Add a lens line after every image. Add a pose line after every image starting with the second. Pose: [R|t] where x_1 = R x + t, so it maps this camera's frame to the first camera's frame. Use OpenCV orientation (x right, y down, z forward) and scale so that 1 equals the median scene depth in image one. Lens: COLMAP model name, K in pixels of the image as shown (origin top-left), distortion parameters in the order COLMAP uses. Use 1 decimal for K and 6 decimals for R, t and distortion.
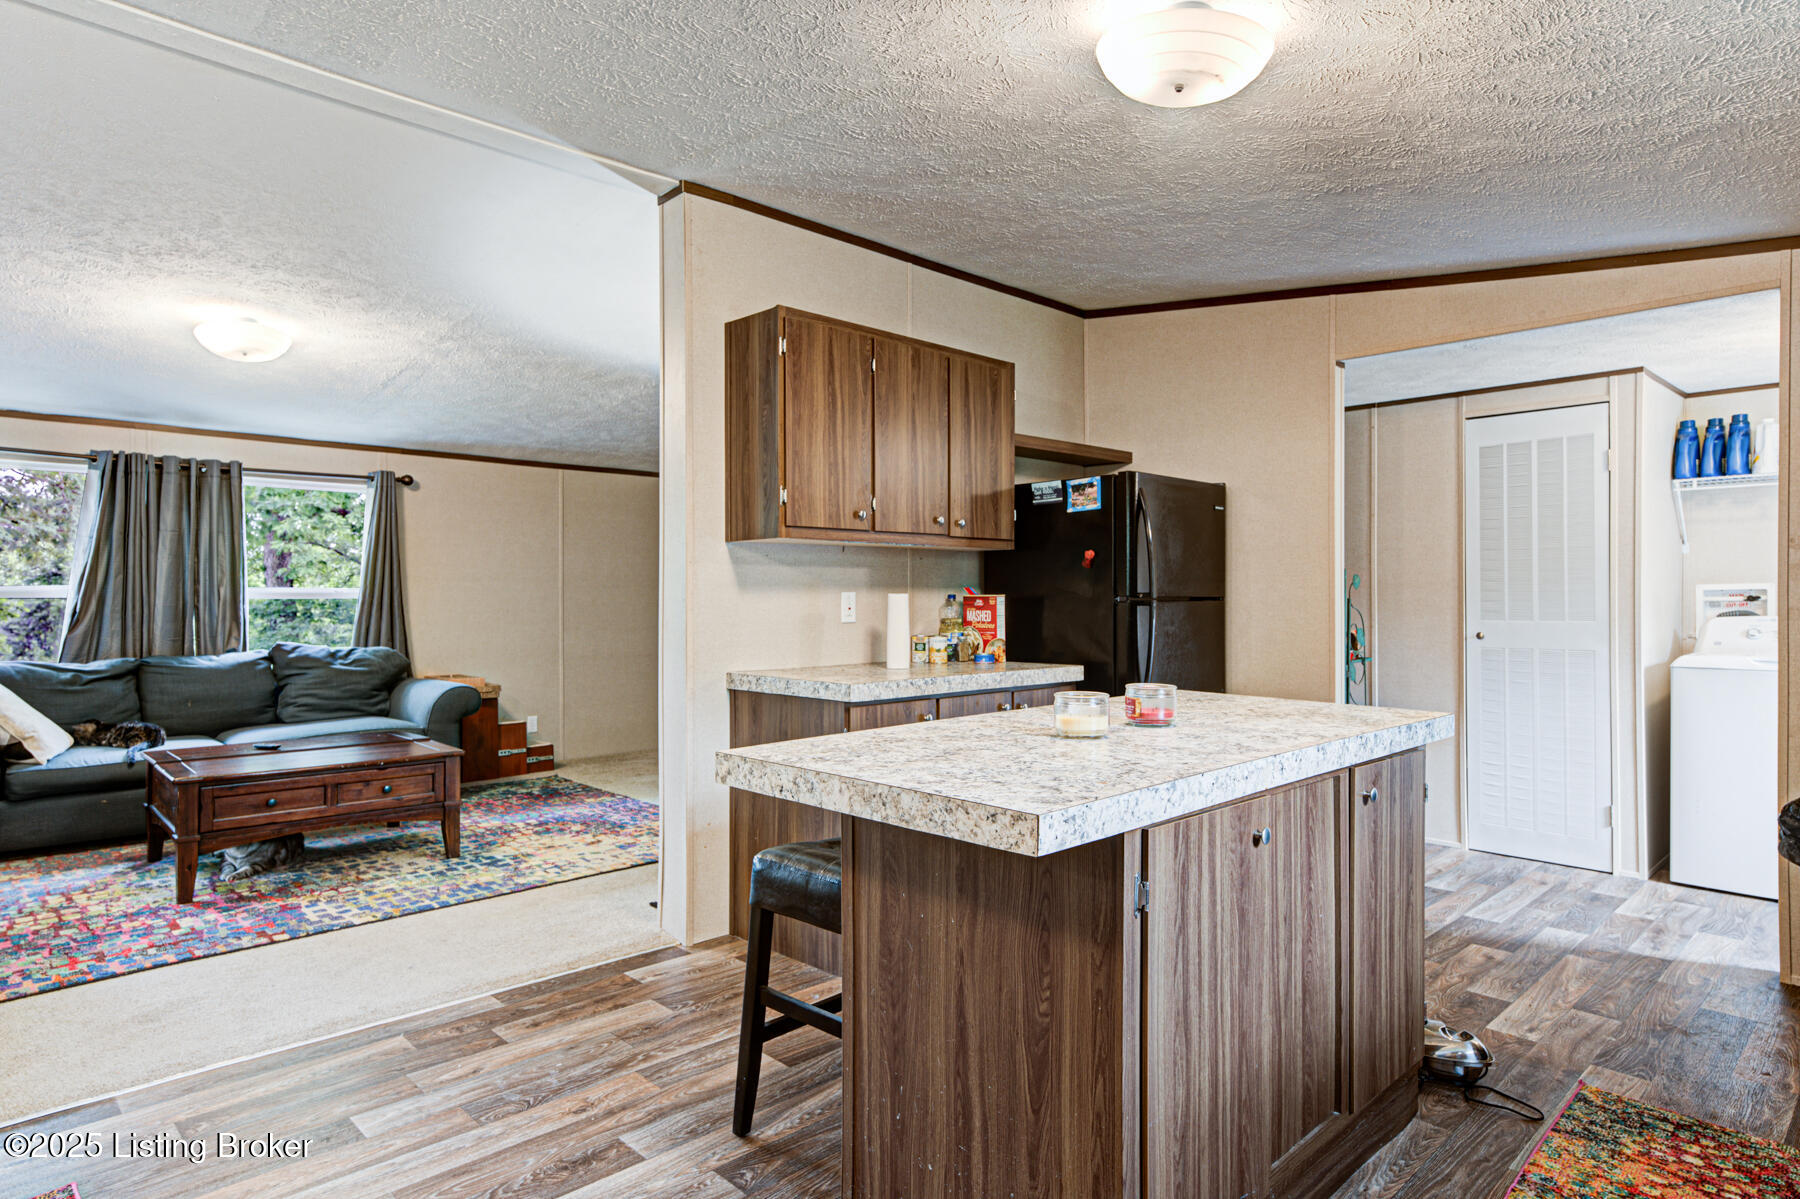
lens RADIAL K [[1019.0, 0, 900.0], [0, 1019.0, 599.5], [0, 0, 1]] dist [0.002975, 0.000469]
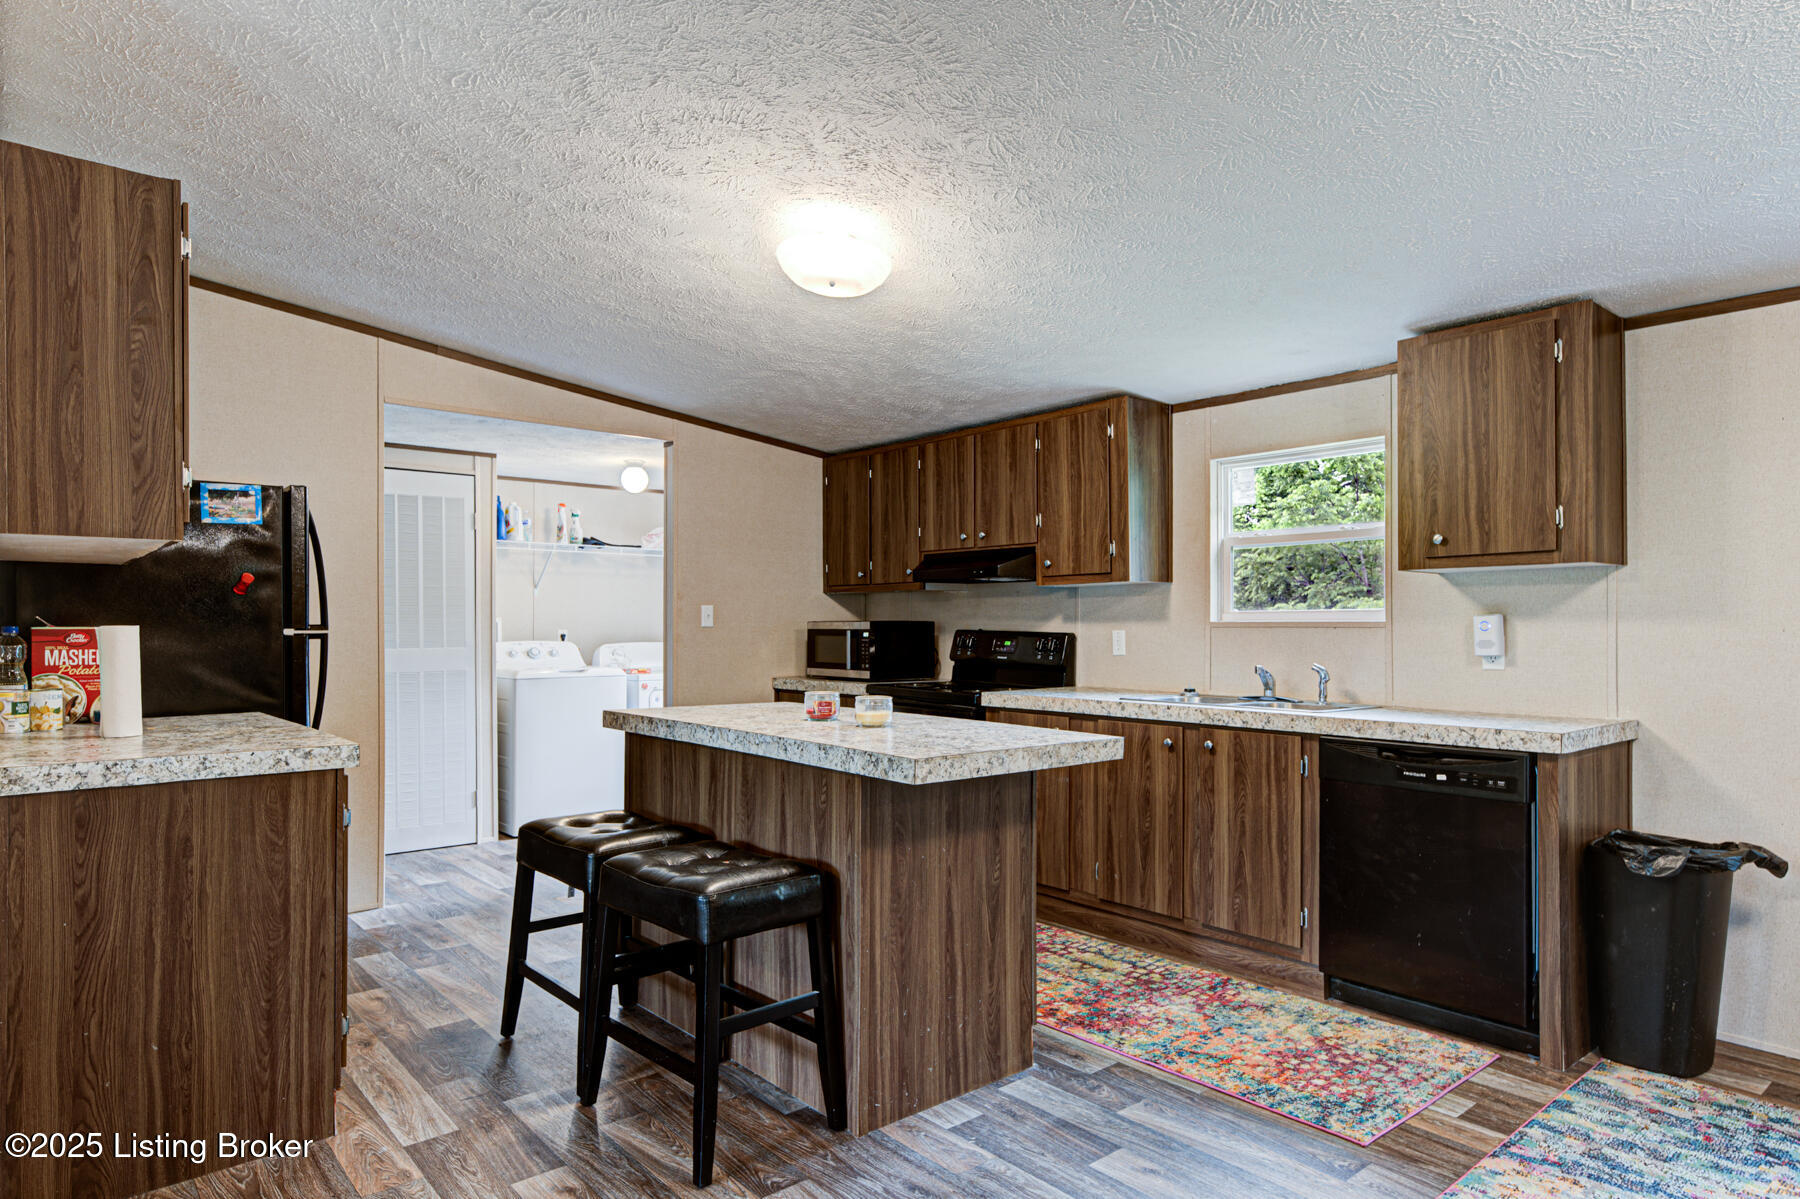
lens RADIAL K [[1053.3, 0, 903.9], [0, 1053.3, 623.1], [0, 0, 1]] dist [0.002687, 0.000482]
pose [[0.056785, 0.003011, 0.998382, -1.417593], [0.001251, 0.999994, -0.003087, -0.009621], [-0.998386, 0.001424, 0.056781, 0.927965]]
